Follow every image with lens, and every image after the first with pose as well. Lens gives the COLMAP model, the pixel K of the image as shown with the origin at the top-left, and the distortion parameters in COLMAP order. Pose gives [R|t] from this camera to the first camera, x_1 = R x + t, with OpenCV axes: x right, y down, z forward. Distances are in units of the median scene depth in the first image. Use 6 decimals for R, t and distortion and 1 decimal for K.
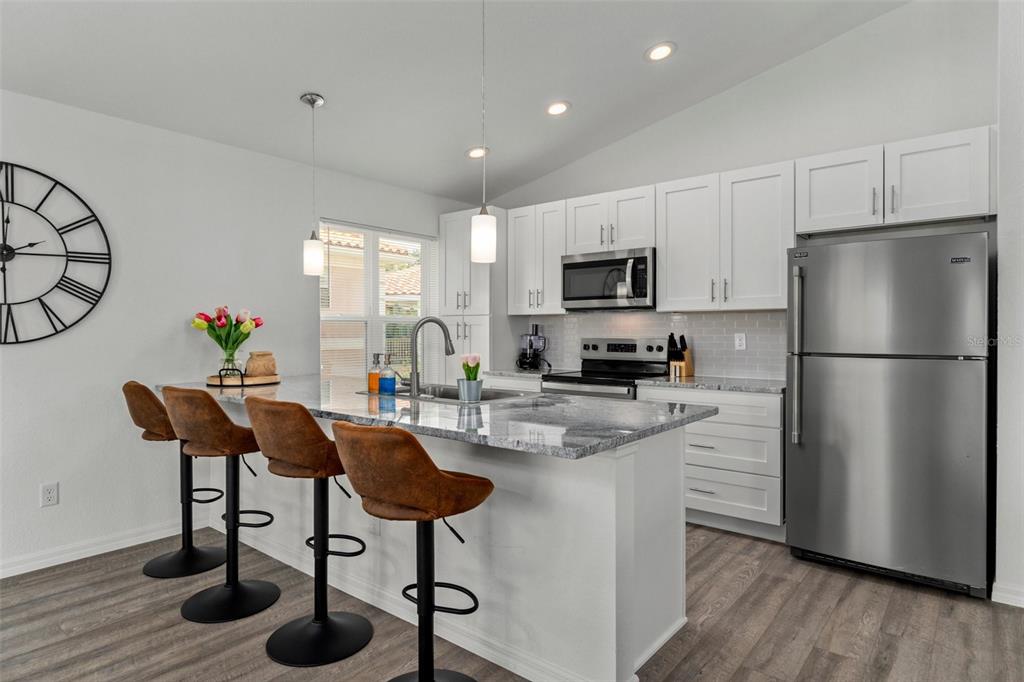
lens RADIAL K [[578.2, 0, 512.1], [0, 578.2, 335.9], [0, 0, 1]] dist [0.002228, -0.001365]
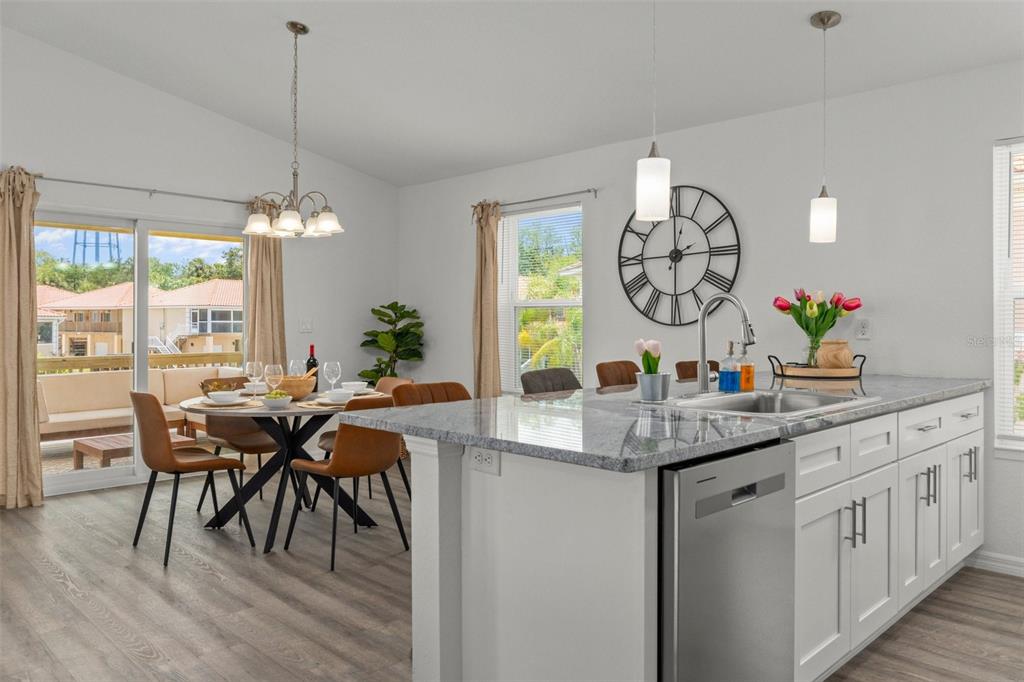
lens RADIAL K [[740.9, 0, 516.9], [0, 740.9, 324.1], [0, 0, 1]] dist [-0.010848, 0.004339]
pose [[-0.097356, 0.005829, -0.995233, 0.578988], [-0.009195, 0.999935, 0.006756, 0.002104], [0.995207, 0.009809, -0.097296, 0.570103]]
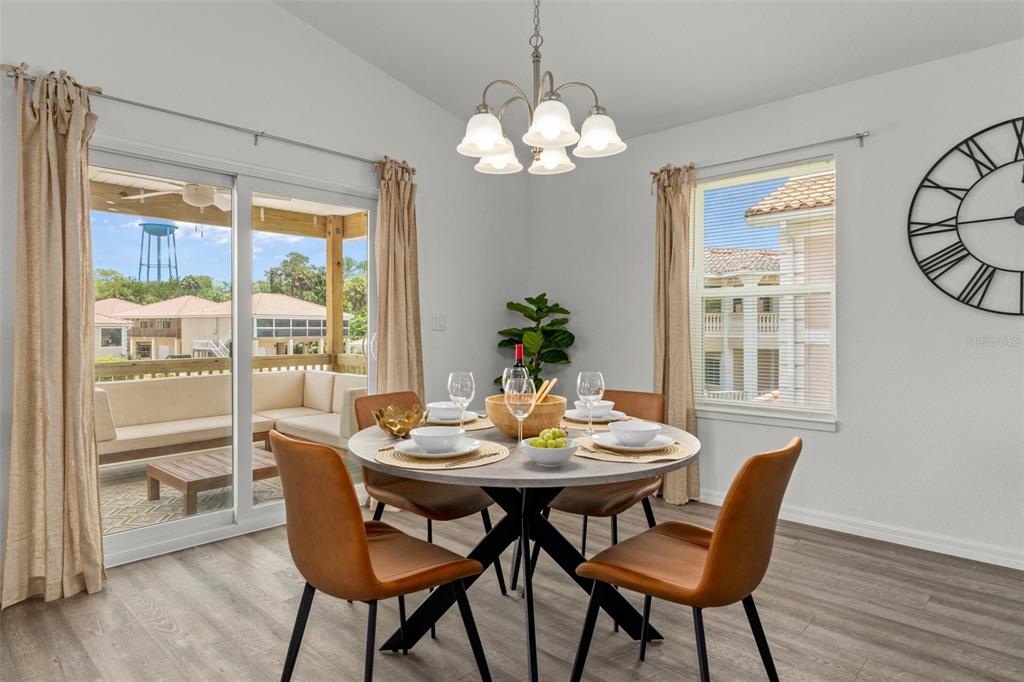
lens RADIAL K [[578.2, 0, 510.4], [0, 578.2, 332.5], [0, 0, 1]] dist [0.002228, -0.001365]
pose [[-0.067782, 0.009963, -0.997650, 0.063501], [-0.006702, 0.999923, 0.010441, 0.026237], [0.997678, 0.007394, -0.067710, 0.175325]]
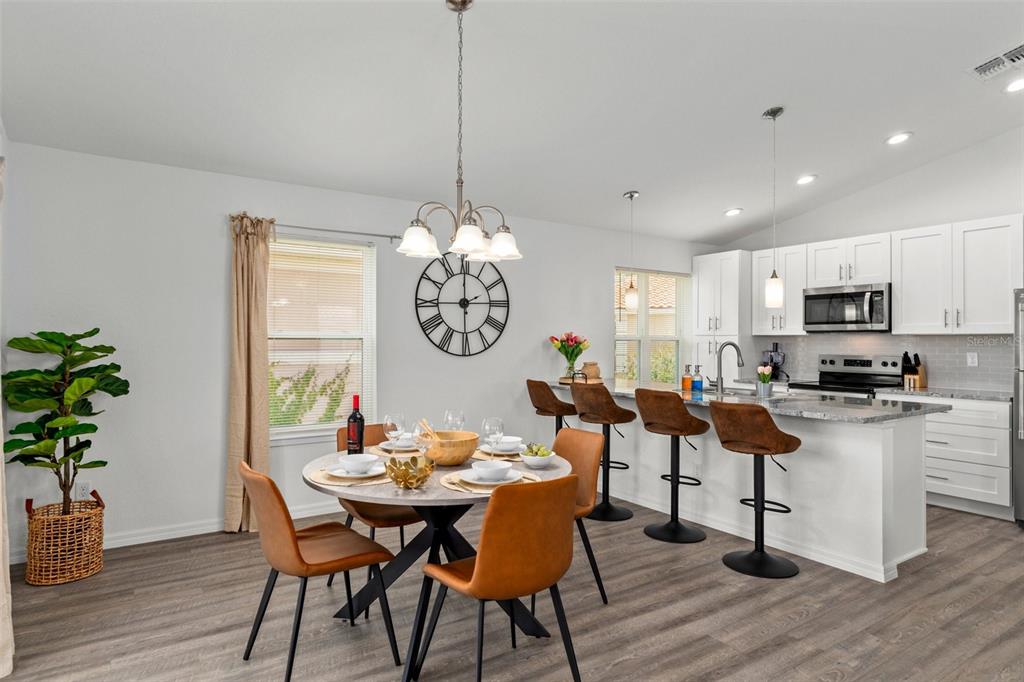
lens RADIAL K [[578.2, 0, 512.7], [0, 578.2, 339.0], [0, 0, 1]] dist [0.002228, -0.001365]
pose [[0.954734, 0.002862, -0.297447, -0.158846], [-0.006671, 0.999908, -0.011794, -0.012090], [0.297386, 0.013244, 0.954666, -0.429058]]
